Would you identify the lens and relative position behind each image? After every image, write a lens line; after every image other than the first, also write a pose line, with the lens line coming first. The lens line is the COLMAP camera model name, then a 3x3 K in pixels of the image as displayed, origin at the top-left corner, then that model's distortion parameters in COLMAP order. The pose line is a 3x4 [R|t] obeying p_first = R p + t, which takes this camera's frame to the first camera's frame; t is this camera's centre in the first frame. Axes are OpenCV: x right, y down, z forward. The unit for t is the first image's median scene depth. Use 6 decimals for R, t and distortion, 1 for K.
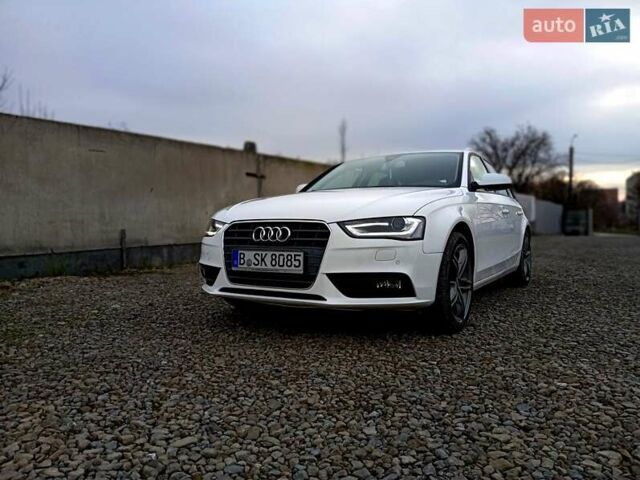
lens RADIAL K [[495.4, 0, 317.2], [0, 495.4, 241.2], [0, 0, 1]] dist [0.039175, -0.071466]
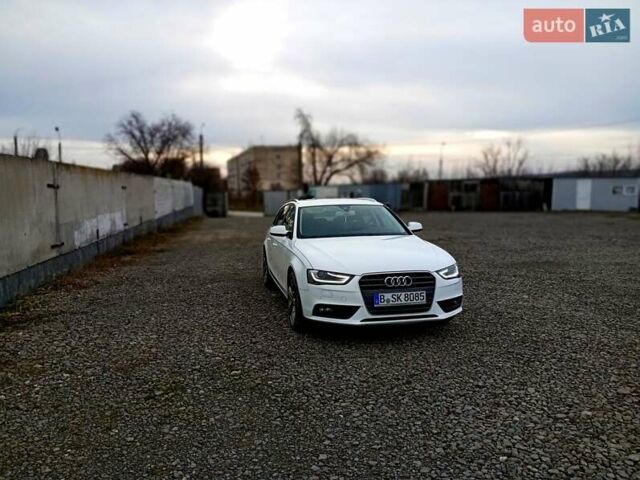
lens RADIAL K [[495.4, 0, 321.4], [0, 495.4, 241.1], [0, 0, 1]] dist [0.039175, -0.071466]
pose [[0.727760, -0.068037, 0.682449, -1.366420], [0.033750, 0.997414, 0.063447, -0.255315], [-0.685001, -0.023142, 0.728174, 0.000255]]
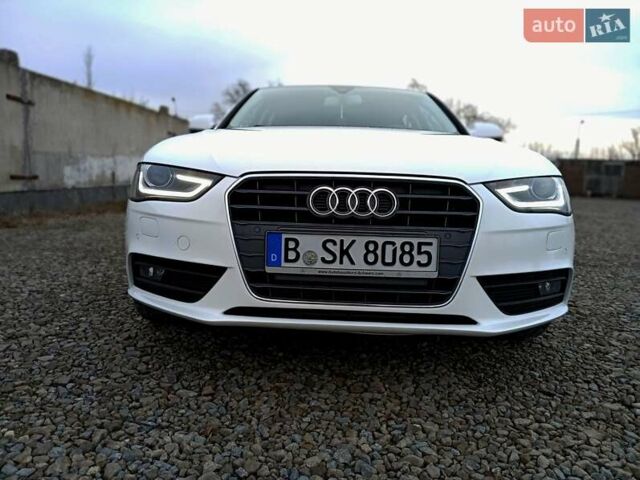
lens RADIAL K [[495.4, 0, 315.2], [0, 495.4, 241.5], [0, 0, 1]] dist [0.039175, -0.071466]
pose [[0.871692, -0.031163, 0.489062, -0.380889], [-0.017161, 0.995423, 0.094015, -0.020808], [-0.489753, -0.090345, 0.867168, 0.567195]]
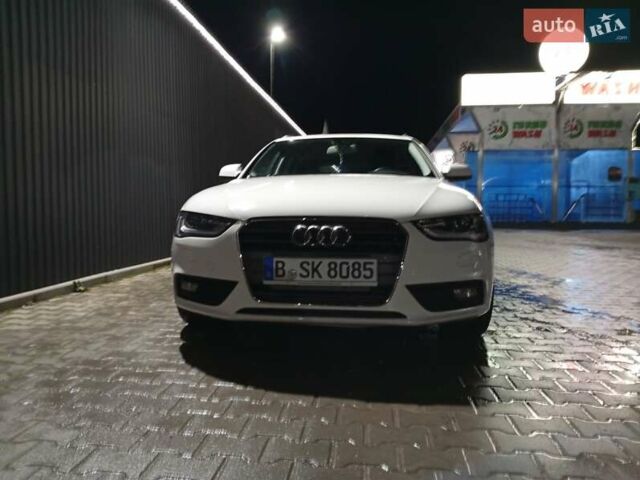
lens RADIAL K [[495.4, 0, 323.0], [0, 495.4, 236.3], [0, 0, 1]] dist [0.039175, -0.071466]
pose [[0.903134, -0.016192, 0.429054, -0.420828], [0.005606, 0.999648, 0.025924, -0.033501], [-0.429323, -0.021008, 0.902907, 0.302507]]
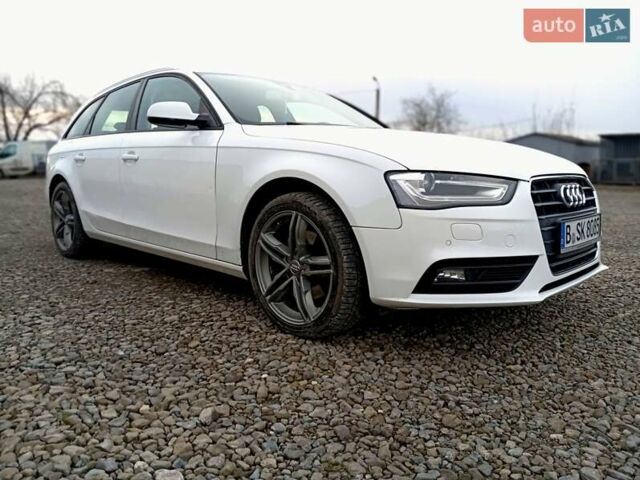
lens RADIAL K [[495.4, 0, 315.8], [0, 495.4, 240.7], [0, 0, 1]] dist [0.039175, -0.071466]
pose [[0.249301, -0.137578, 0.958604, -0.893512], [0.027442, 0.990464, 0.135013, -0.056296], [-0.968037, -0.007353, 0.250699, 1.182433]]
